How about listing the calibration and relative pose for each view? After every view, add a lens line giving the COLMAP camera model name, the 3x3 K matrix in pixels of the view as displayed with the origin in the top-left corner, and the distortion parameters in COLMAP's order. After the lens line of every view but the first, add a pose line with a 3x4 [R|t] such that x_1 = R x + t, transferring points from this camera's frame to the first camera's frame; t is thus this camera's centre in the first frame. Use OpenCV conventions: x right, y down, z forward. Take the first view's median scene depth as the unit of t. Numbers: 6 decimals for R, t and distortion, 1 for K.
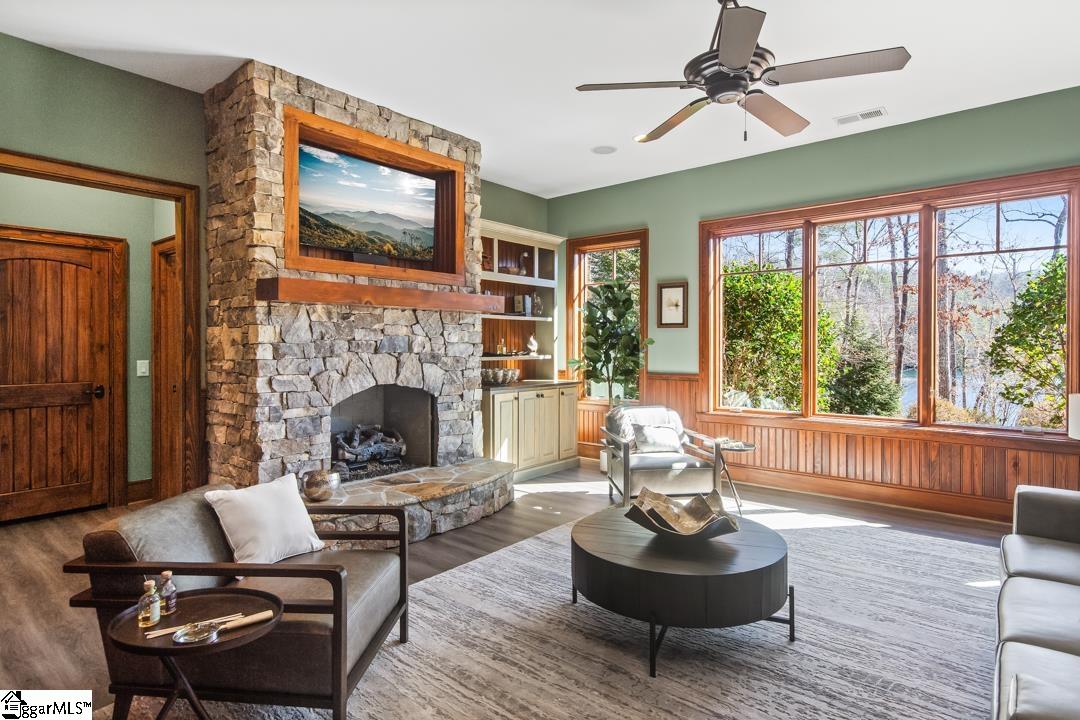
lens RADIAL K [[573.2, 0, 541.1], [0, 573.2, 350.6], [0, 0, 1]] dist [0.003167, 0.000321]
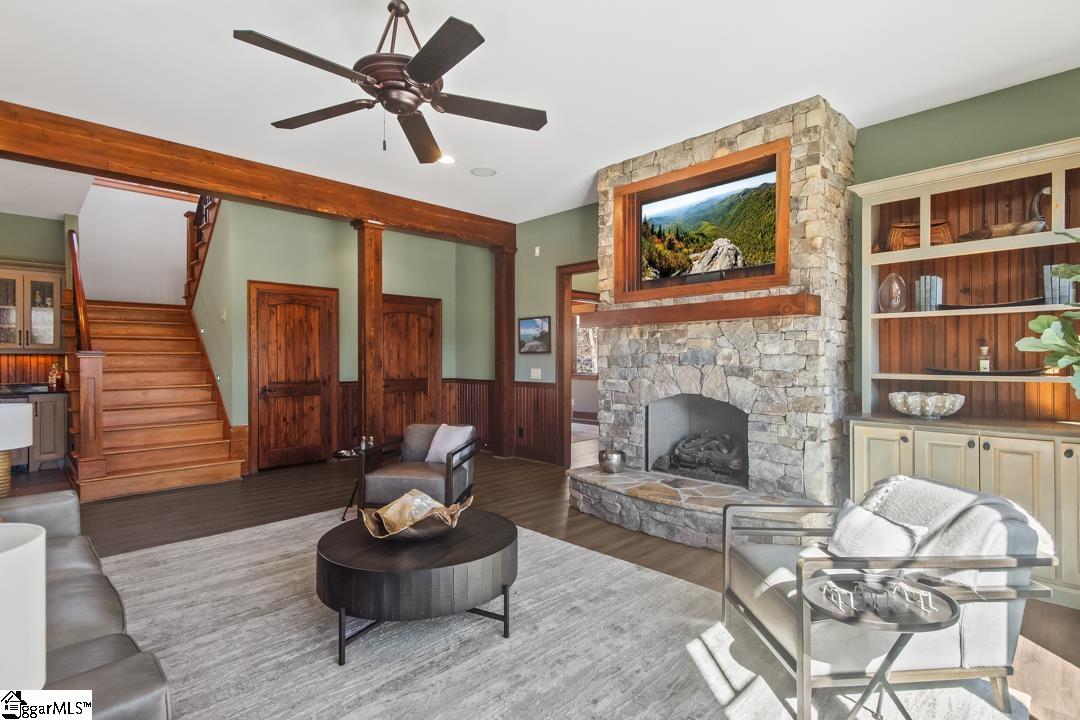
lens RADIAL K [[514.8, 0, 539.9], [0, 514.8, 361.4], [0, 0, 1]] dist [0.015989, -0.001479]
pose [[-0.078207, 0.005408, -0.996922, 0.693553], [-0.007898, 0.999951, 0.006044, -0.005673], [0.996906, 0.008346, -0.078160, 0.760895]]
